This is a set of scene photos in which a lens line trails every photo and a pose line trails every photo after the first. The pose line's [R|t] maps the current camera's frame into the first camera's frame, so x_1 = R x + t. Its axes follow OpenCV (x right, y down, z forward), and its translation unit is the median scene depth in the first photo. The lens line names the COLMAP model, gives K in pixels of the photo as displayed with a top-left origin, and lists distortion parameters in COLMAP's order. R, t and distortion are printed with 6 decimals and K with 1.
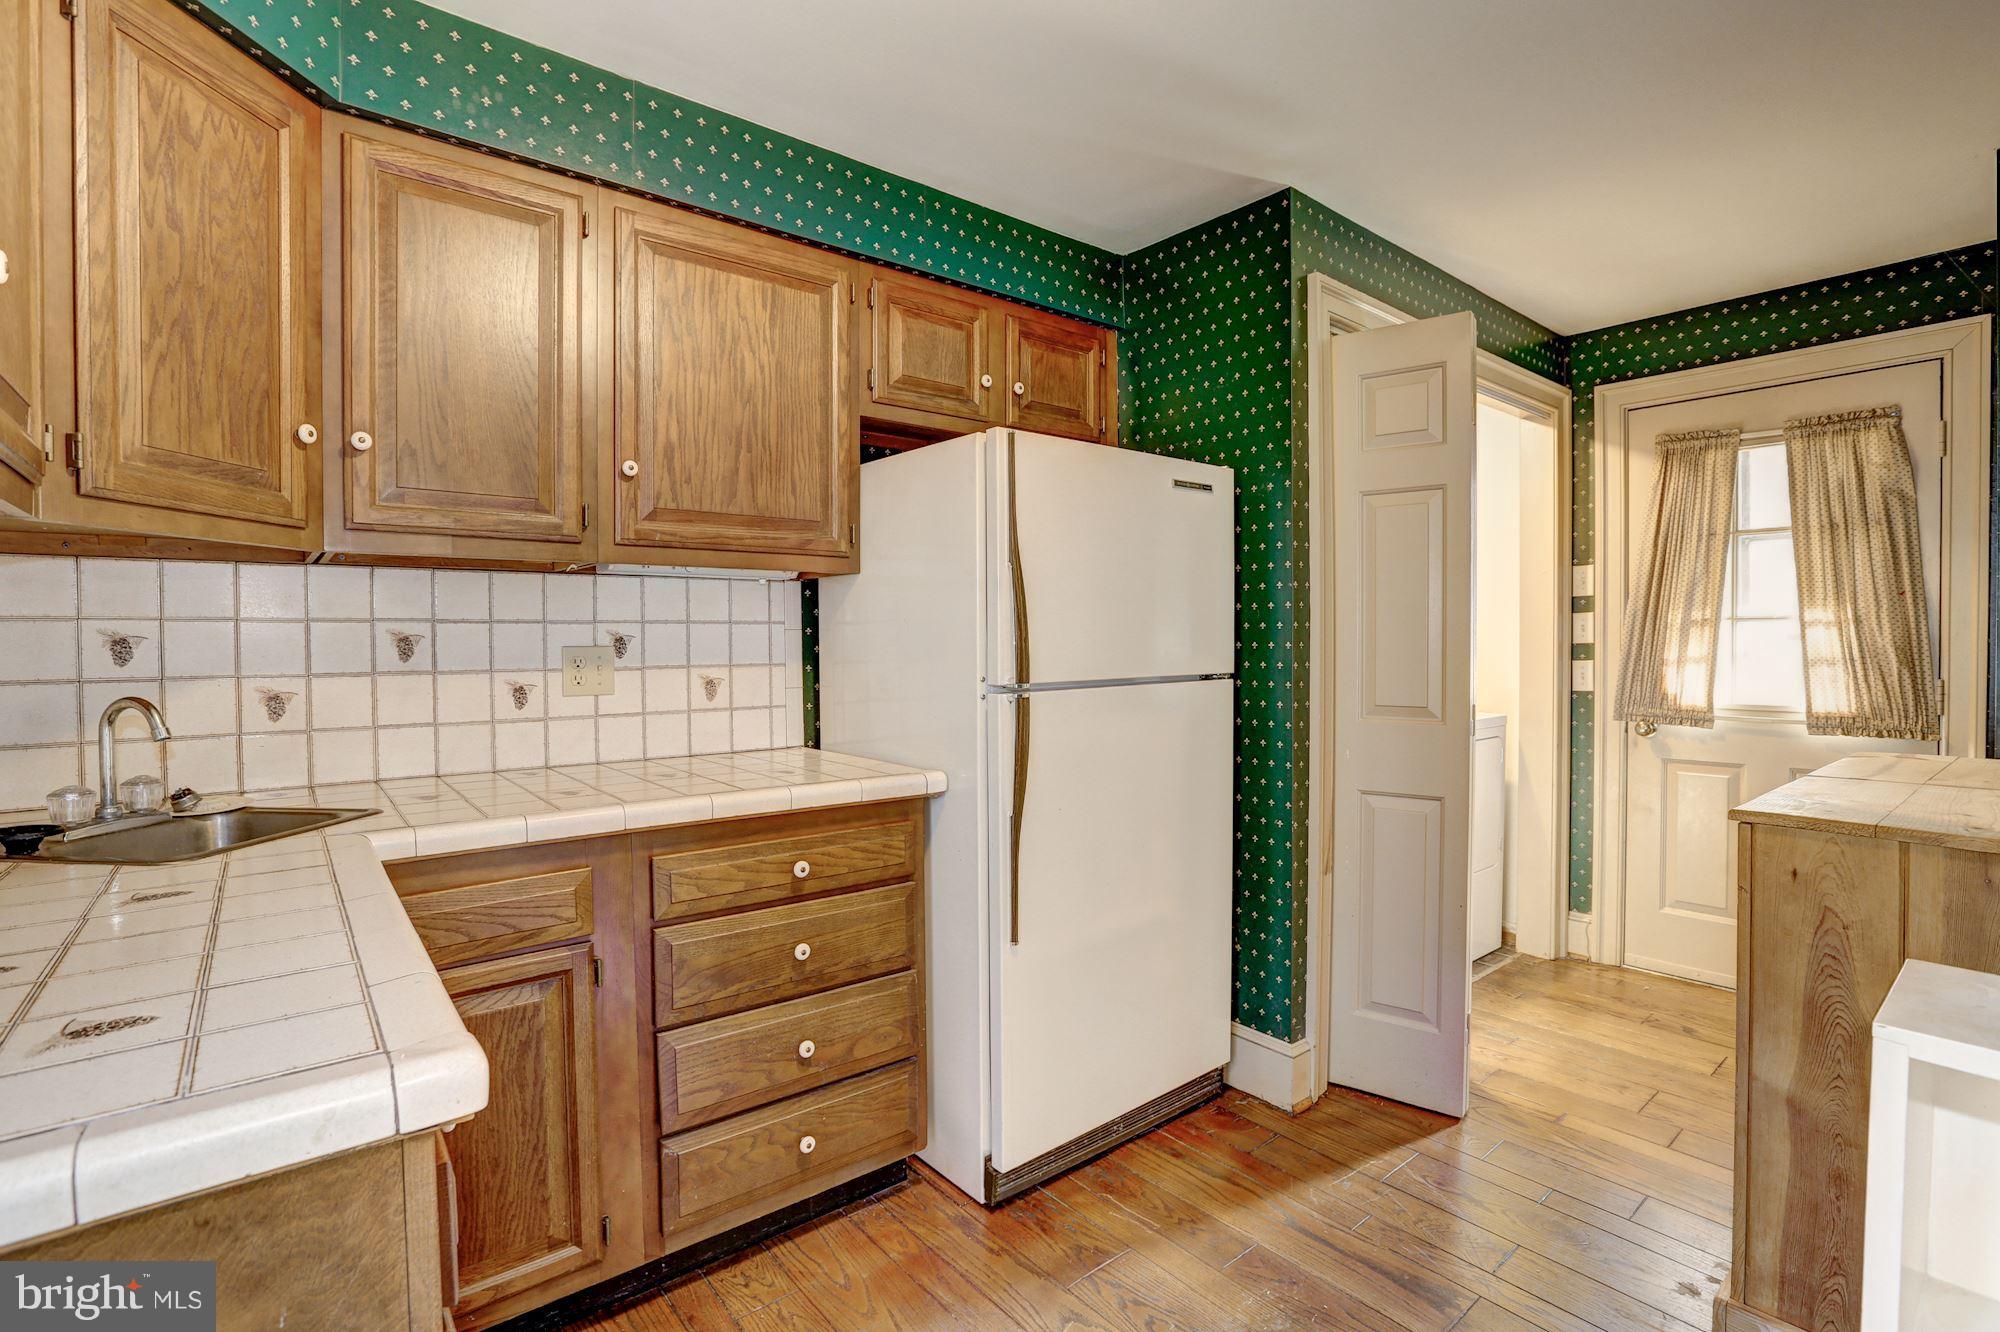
lens RADIAL K [[923.8, 0, 999.5], [0, 923.8, 658.7], [0, 0, 1]] dist [-0.024341, 0.000187]
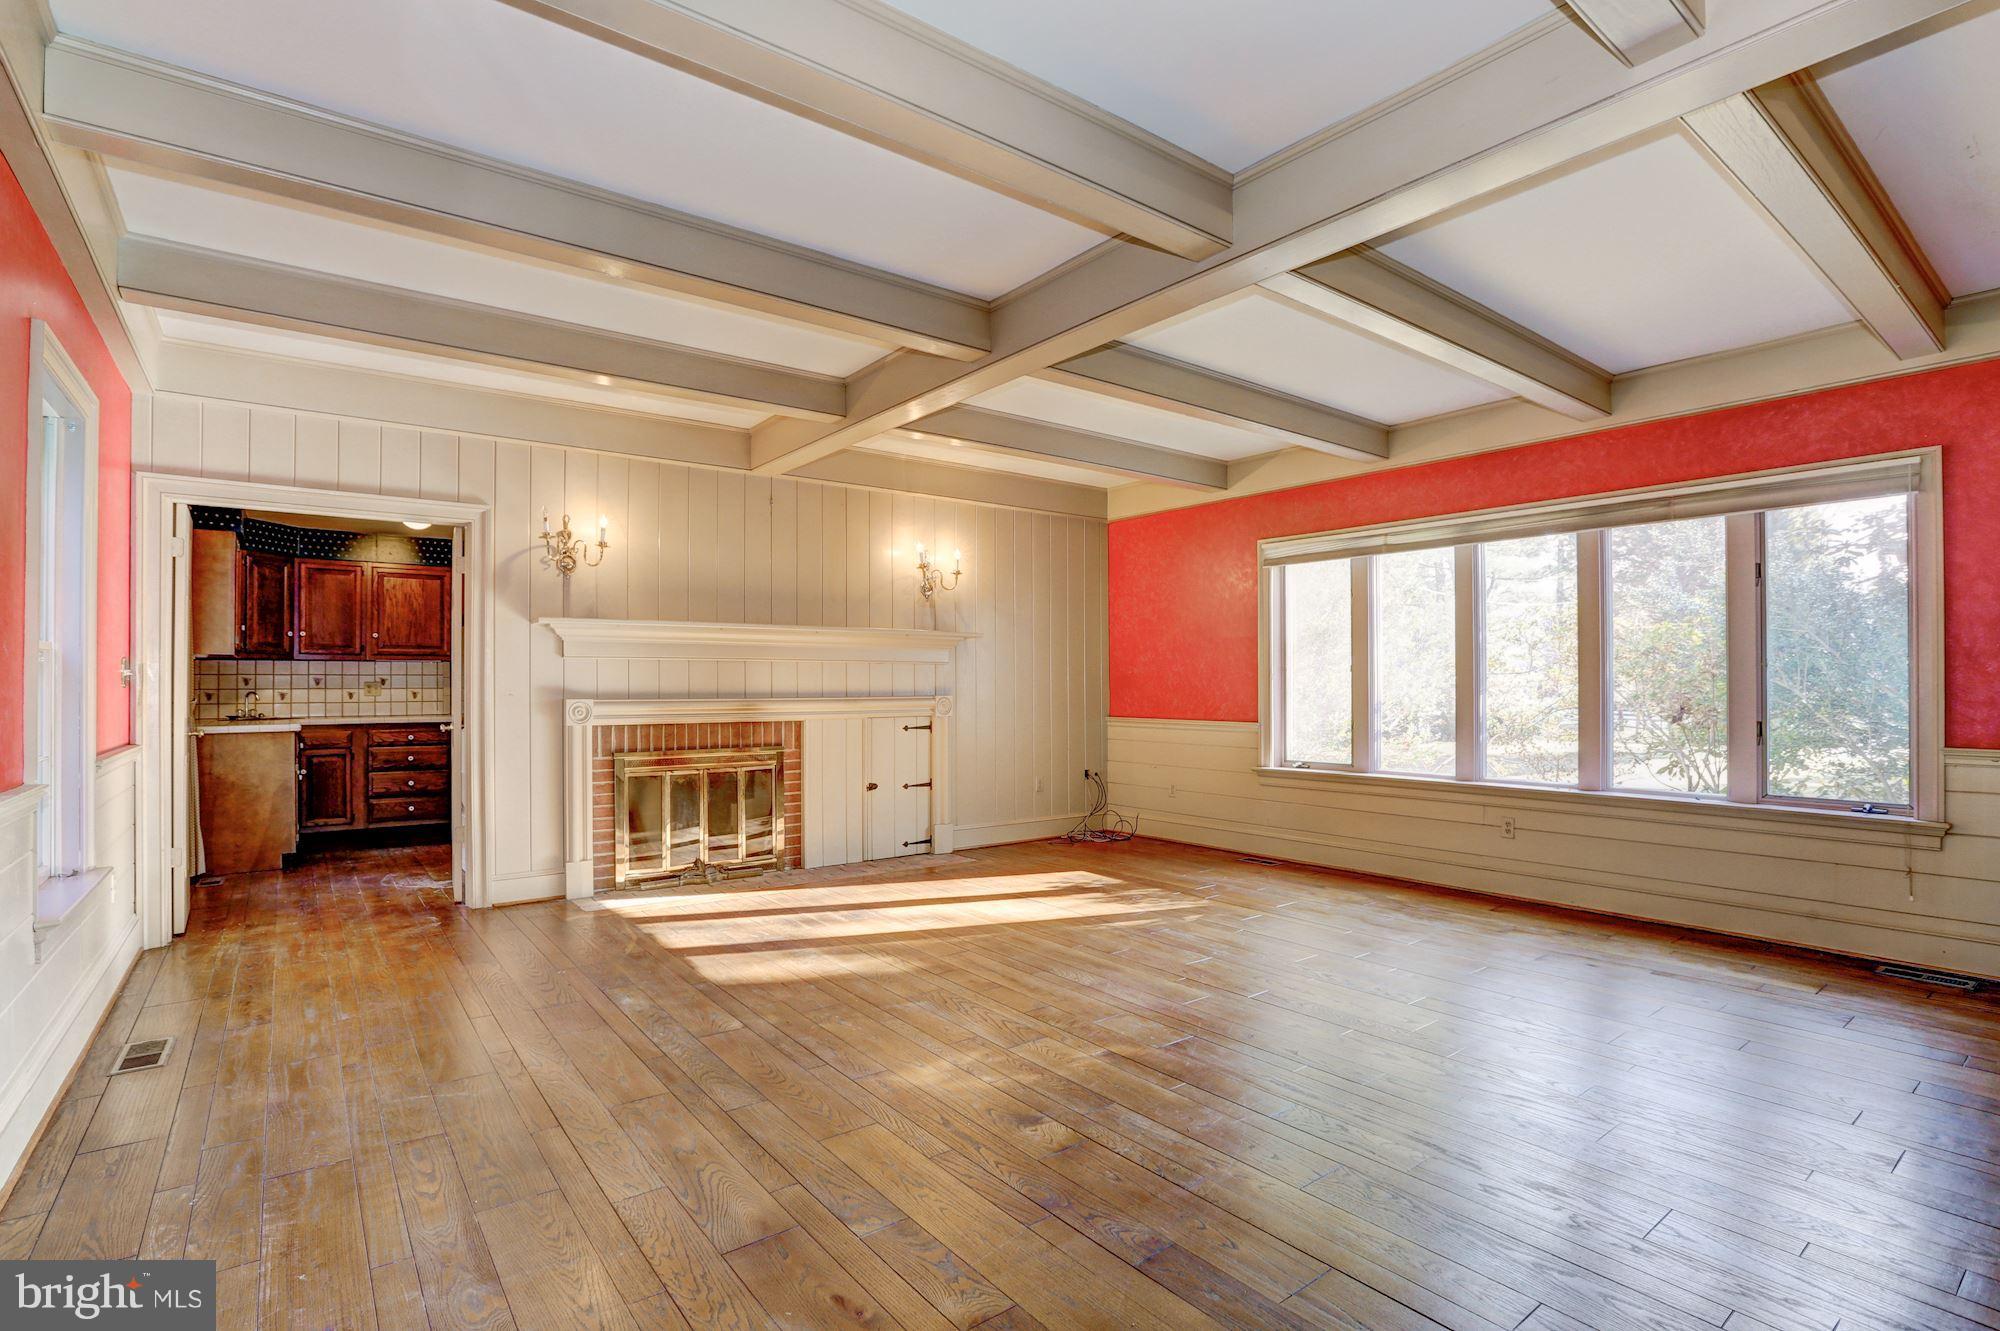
lens RADIAL K [[923.8, 0, 998.9], [0, 923.8, 674.7], [0, 0, 1]] dist [-0.024341, 0.000187]
pose [[0.999794, 0.001273, -0.020267, 2.393728], [-0.001919, 0.999490, -0.031888, 0.078114], [0.020216, 0.031920, 0.999286, -2.888959]]
